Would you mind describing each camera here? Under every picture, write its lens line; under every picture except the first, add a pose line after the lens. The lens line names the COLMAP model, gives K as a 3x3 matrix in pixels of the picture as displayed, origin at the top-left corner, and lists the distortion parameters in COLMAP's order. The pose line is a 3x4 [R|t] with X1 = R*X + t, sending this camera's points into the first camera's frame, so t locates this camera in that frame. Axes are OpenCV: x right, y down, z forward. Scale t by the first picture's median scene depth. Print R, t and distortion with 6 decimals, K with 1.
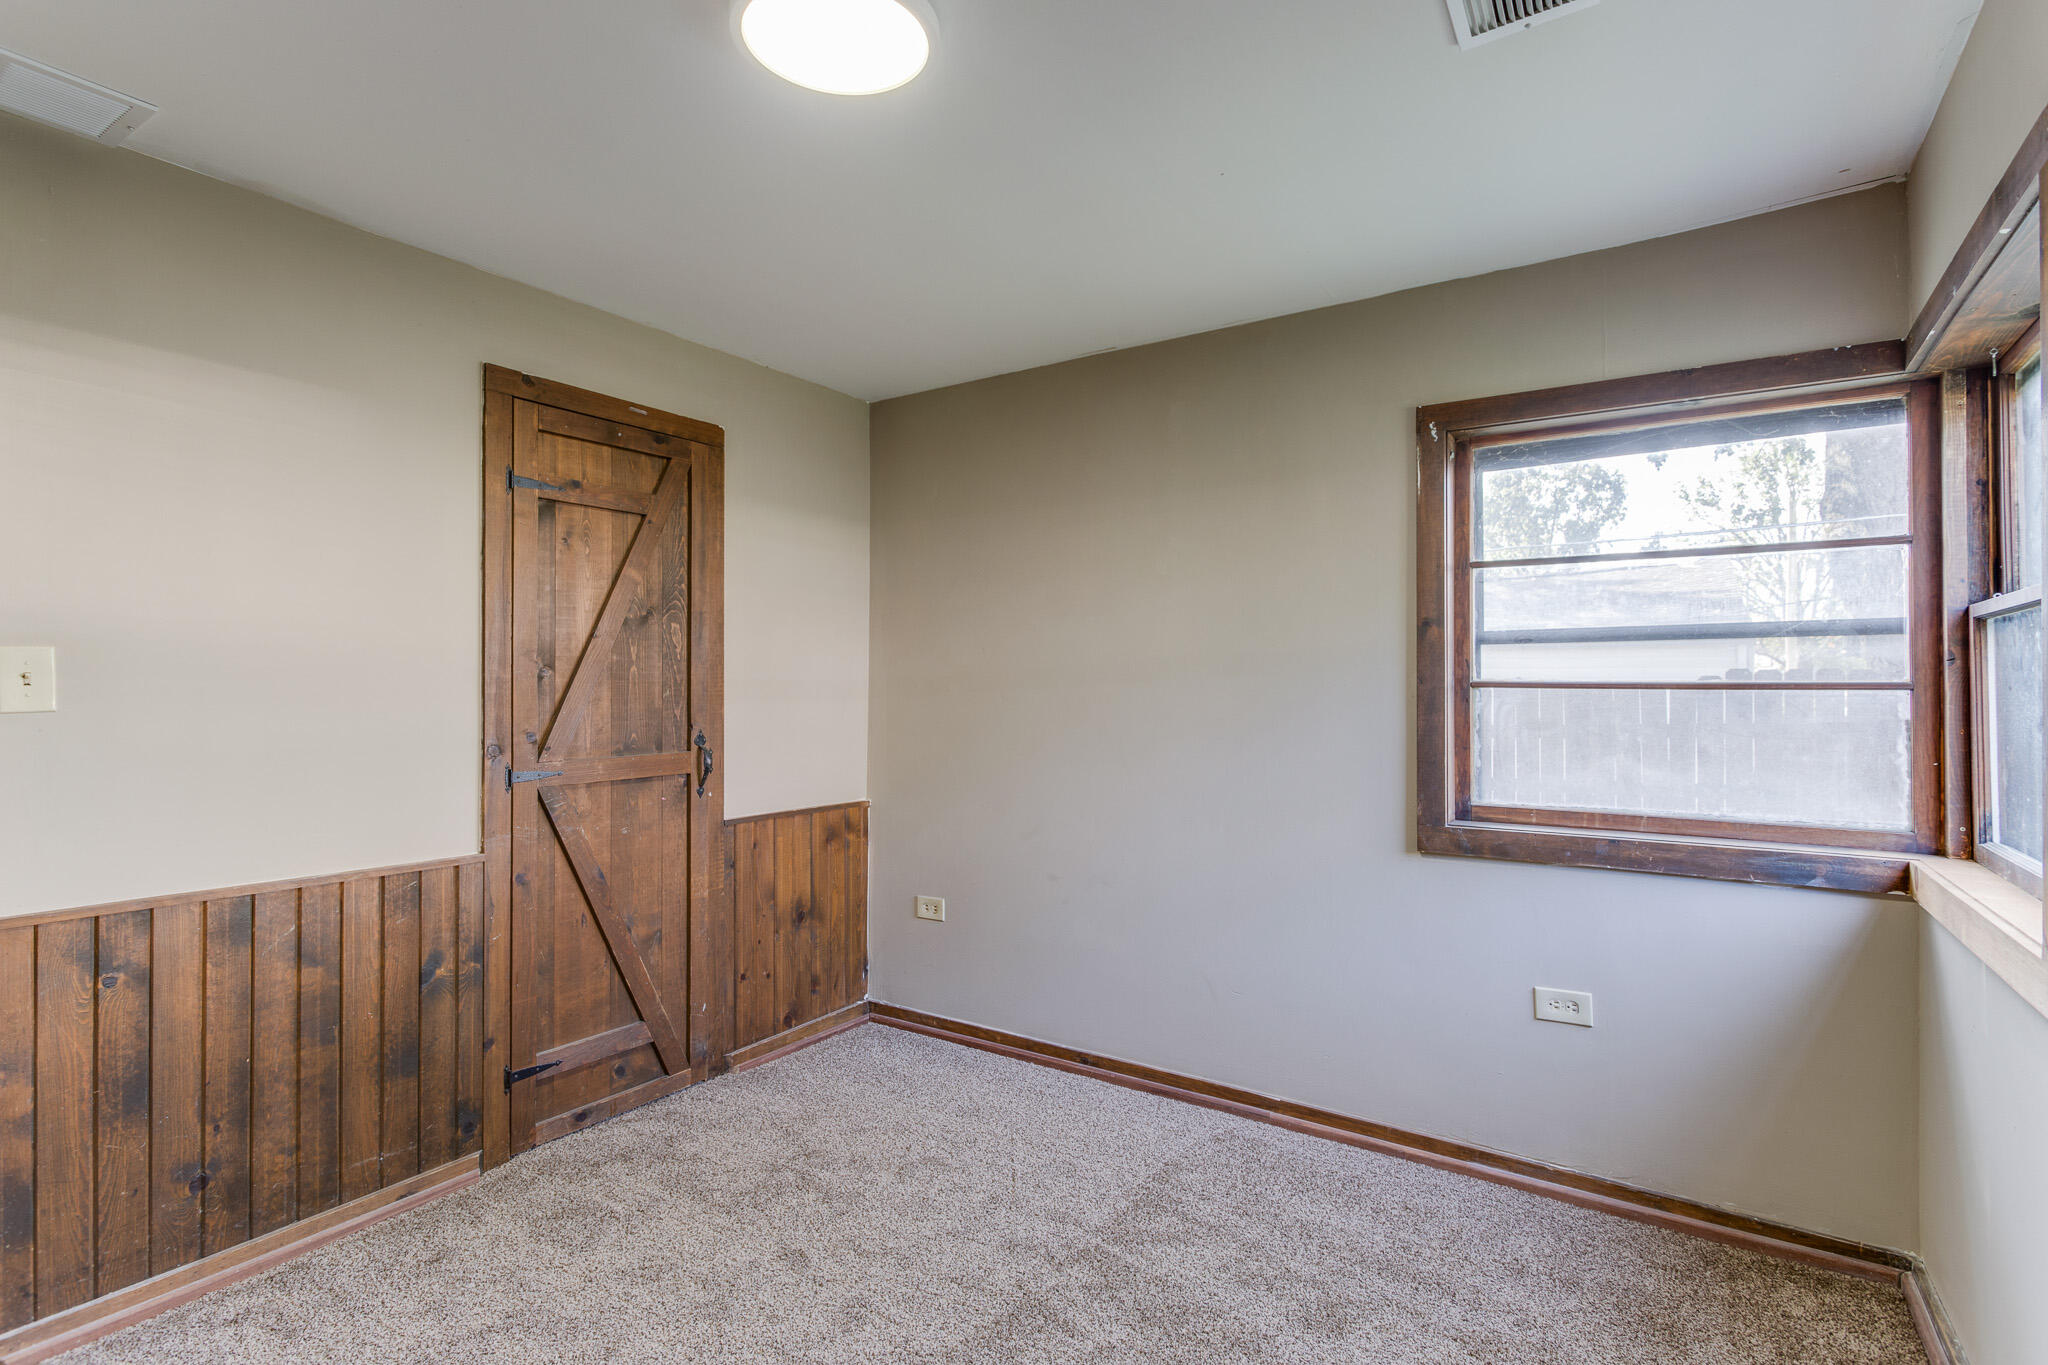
lens RADIAL K [[996.6, 0, 1031.1], [0, 996.6, 670.0], [0, 0, 1]] dist [0.003412, -0.005249]
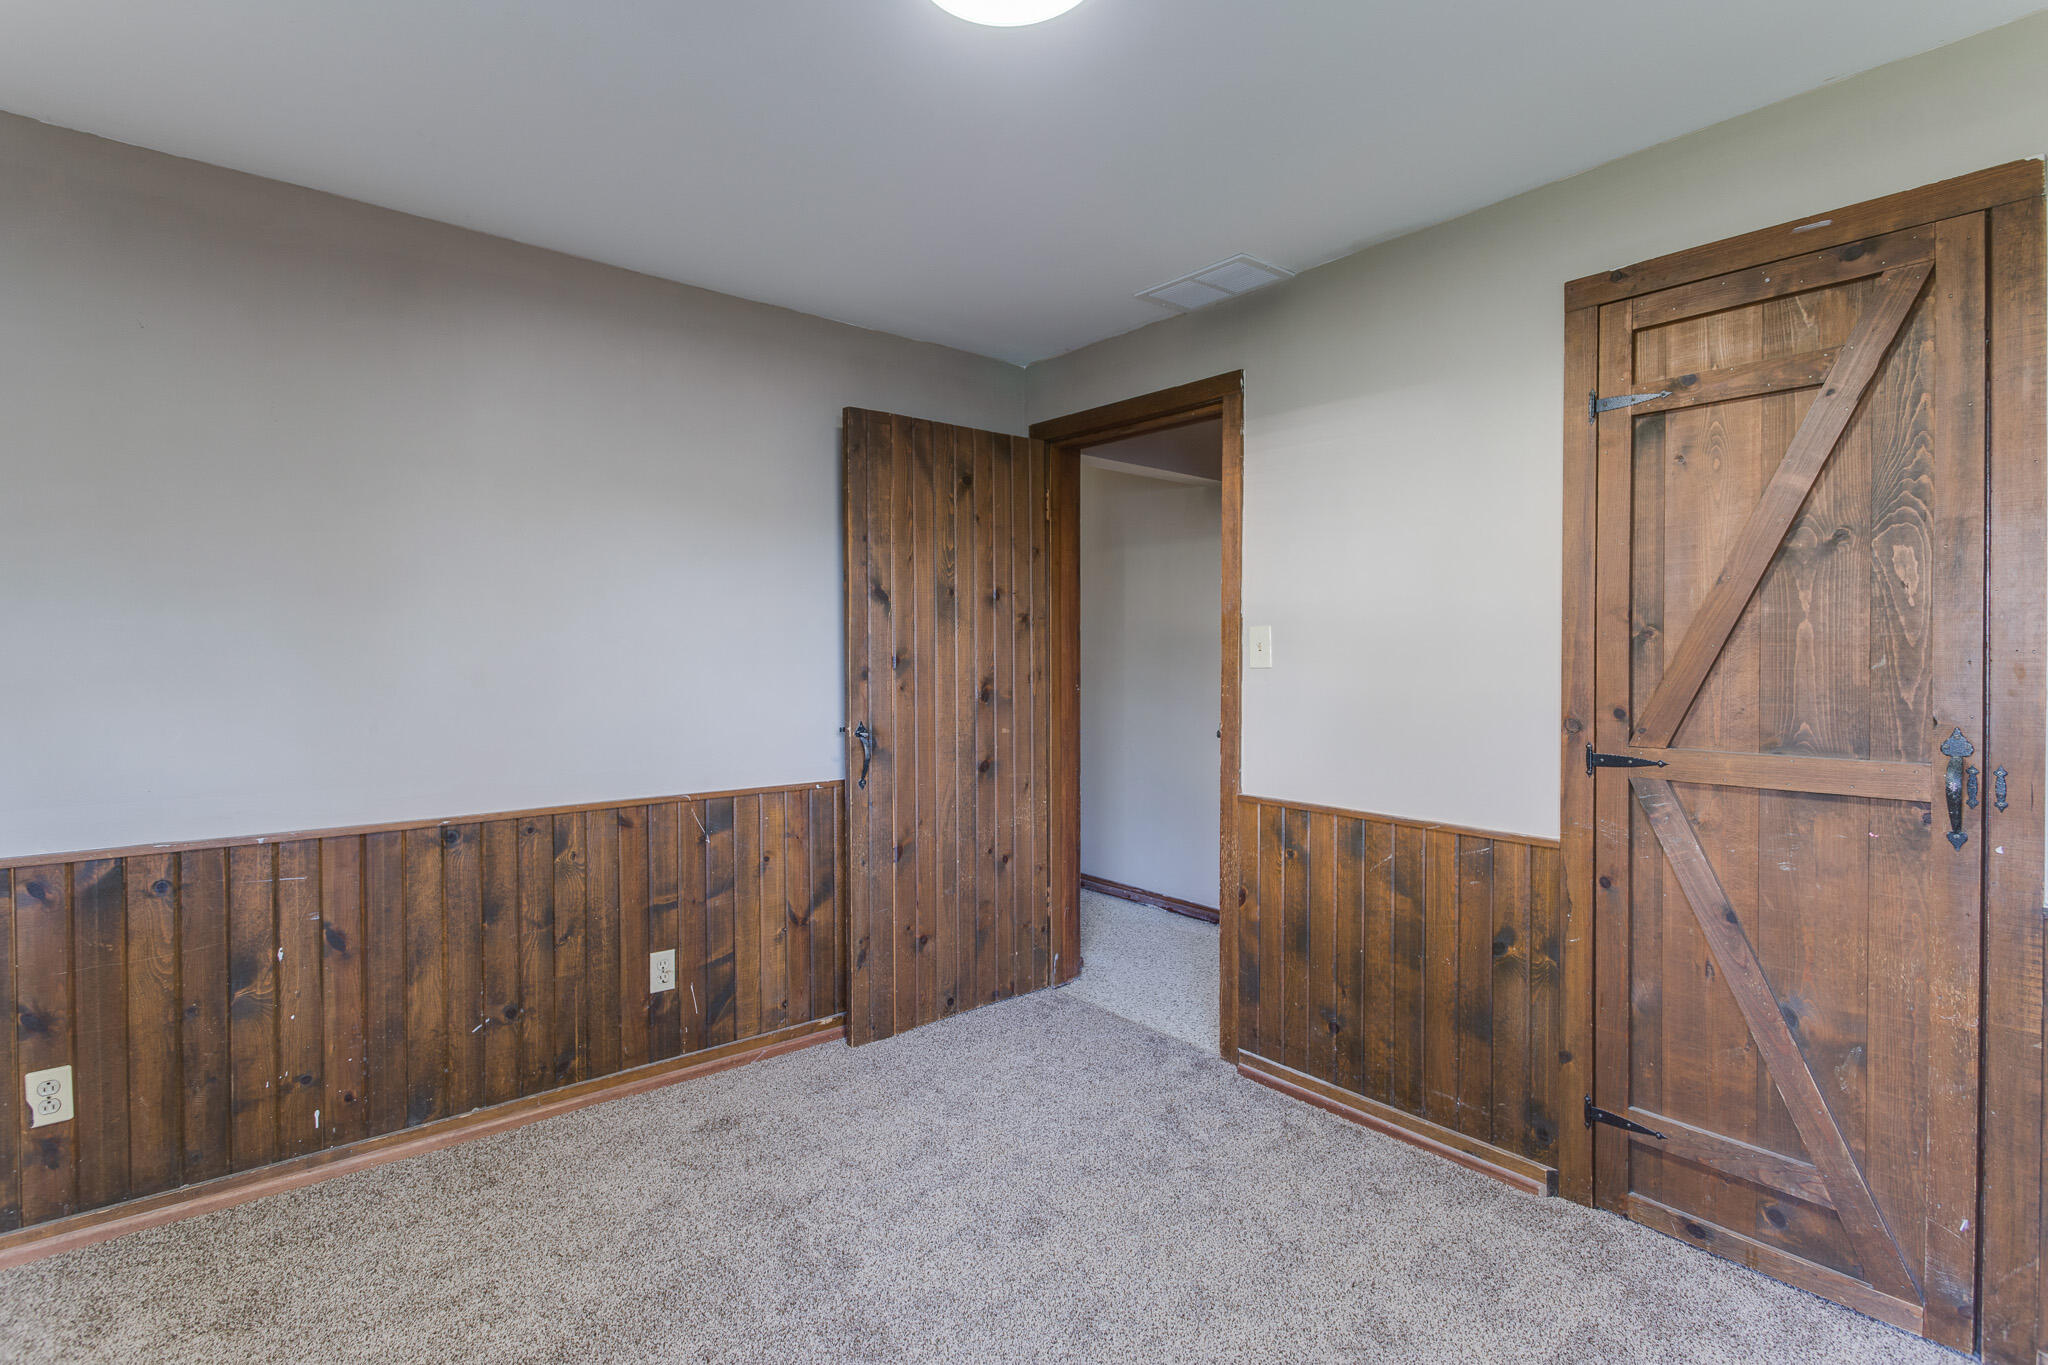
lens RADIAL K [[996.6, 0, 1025.1], [0, 996.6, 674.1], [0, 0, 1]] dist [0.003412, -0.005249]
pose [[-0.300516, 0.012460, -0.953695, 0.464706], [0.004151, 0.999922, 0.011756, 0.026040], [0.953768, -0.000426, -0.300544, 0.861678]]
